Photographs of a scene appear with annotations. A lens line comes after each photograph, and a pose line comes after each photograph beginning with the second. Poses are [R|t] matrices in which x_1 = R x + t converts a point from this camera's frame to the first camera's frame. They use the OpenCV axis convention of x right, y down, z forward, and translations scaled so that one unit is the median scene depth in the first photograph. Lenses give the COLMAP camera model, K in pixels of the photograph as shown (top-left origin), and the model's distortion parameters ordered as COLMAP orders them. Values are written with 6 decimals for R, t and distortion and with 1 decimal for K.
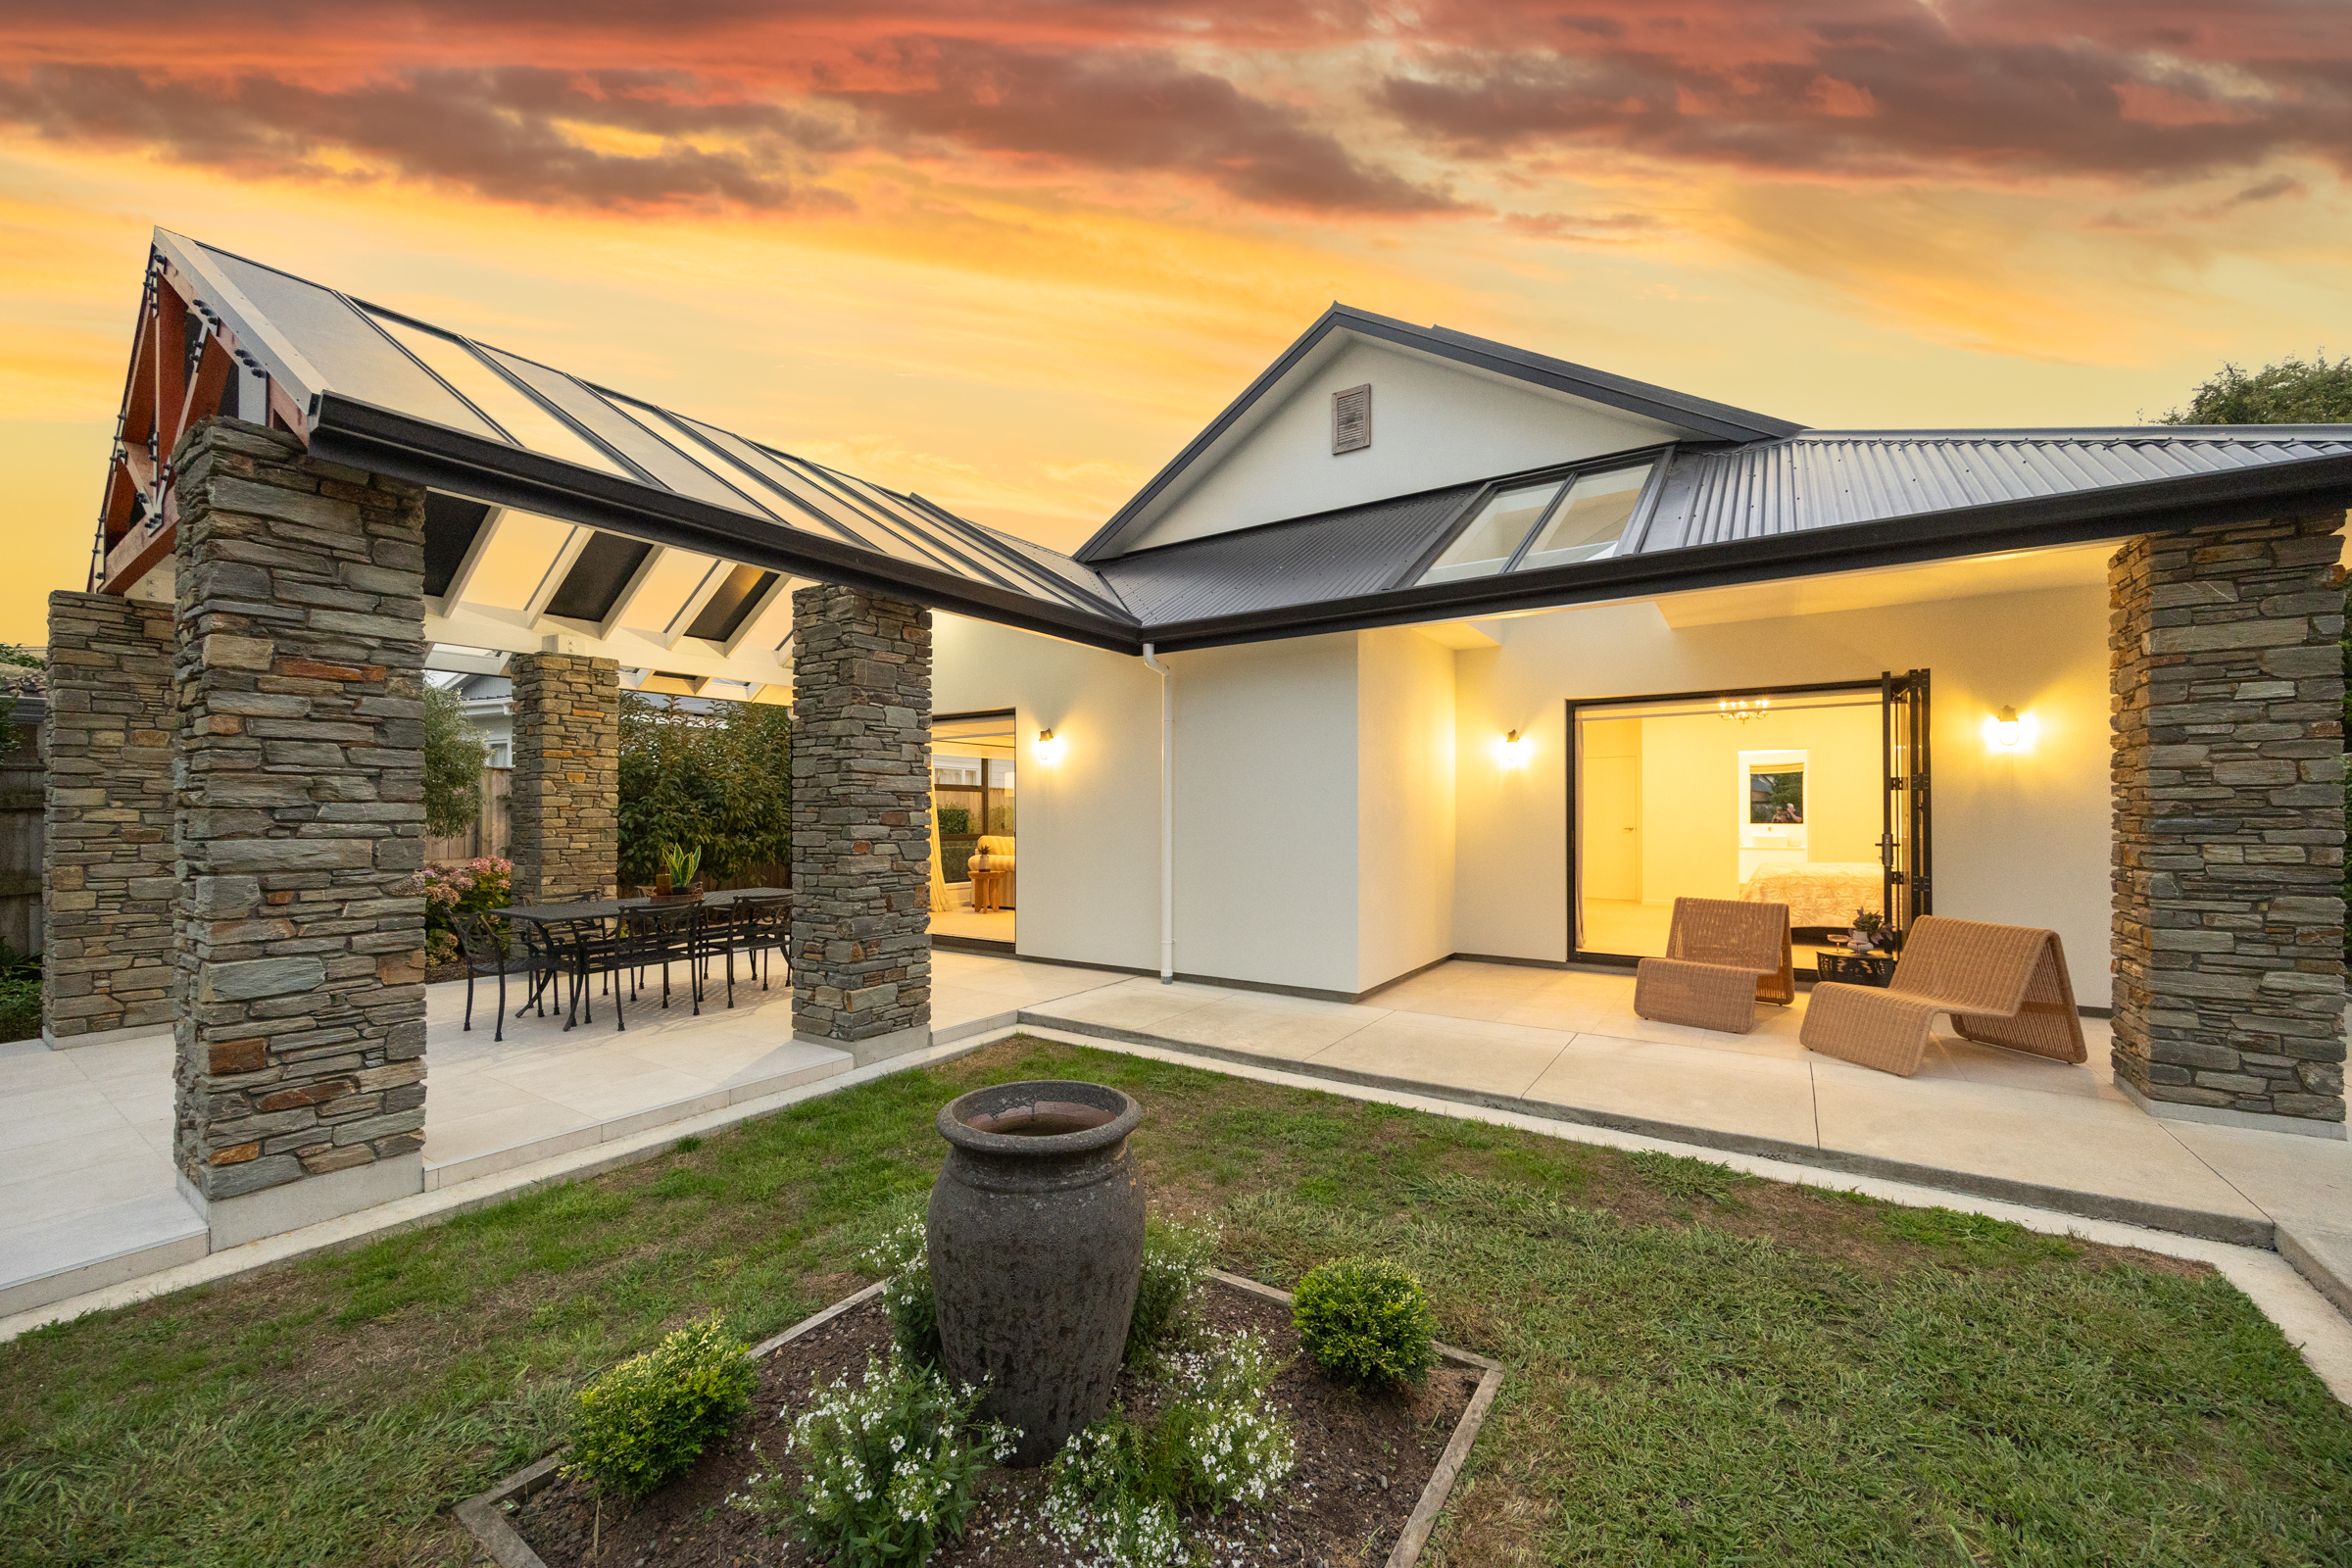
lens RADIAL K [[902.3, 0, 1182.4], [0, 902.3, 808.1], [0, 0, 1]] dist [0.002260, -0.000009]
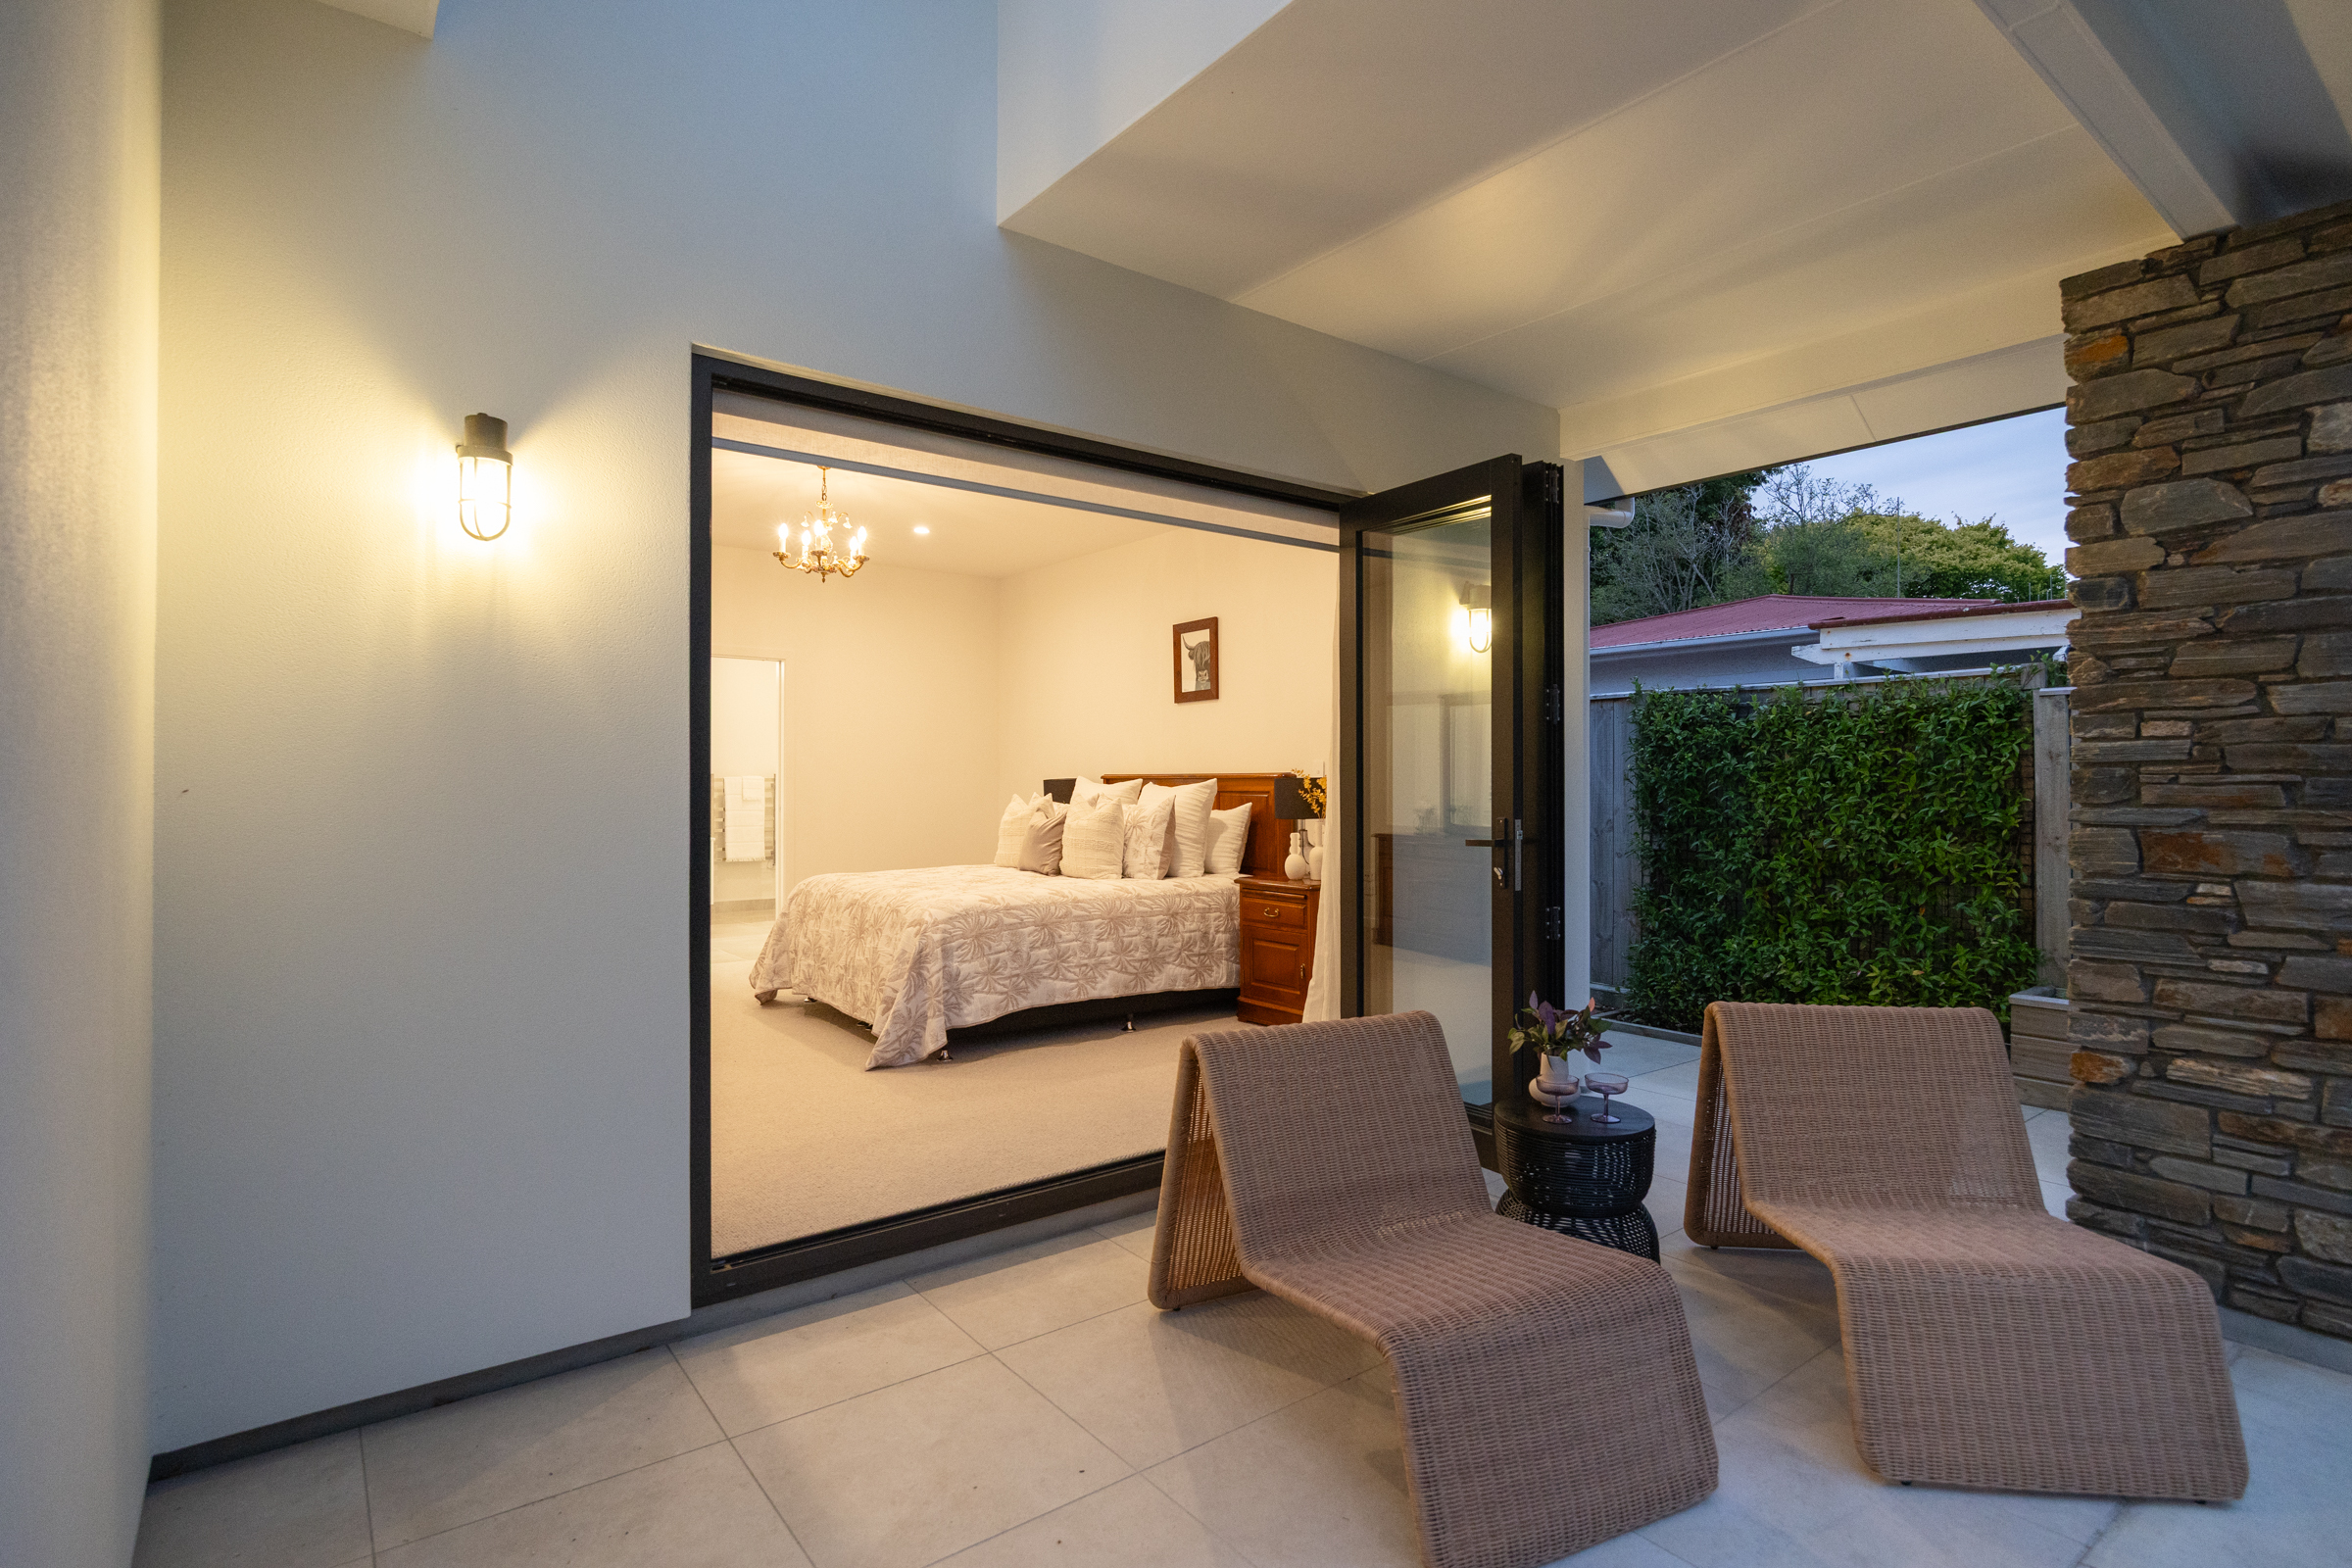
lens RADIAL K [[1150.9, 0, 1176.0], [0, 1150.9, 784.0], [0, 0, 1]] dist [0.000093, -0.000100]
pose [[0.321203, 0.001572, 0.947009, 0.205370], [-0.005824, 0.999983, 0.000315, 0.013685], [-0.946993, -0.005617, 0.321206, 1.077177]]
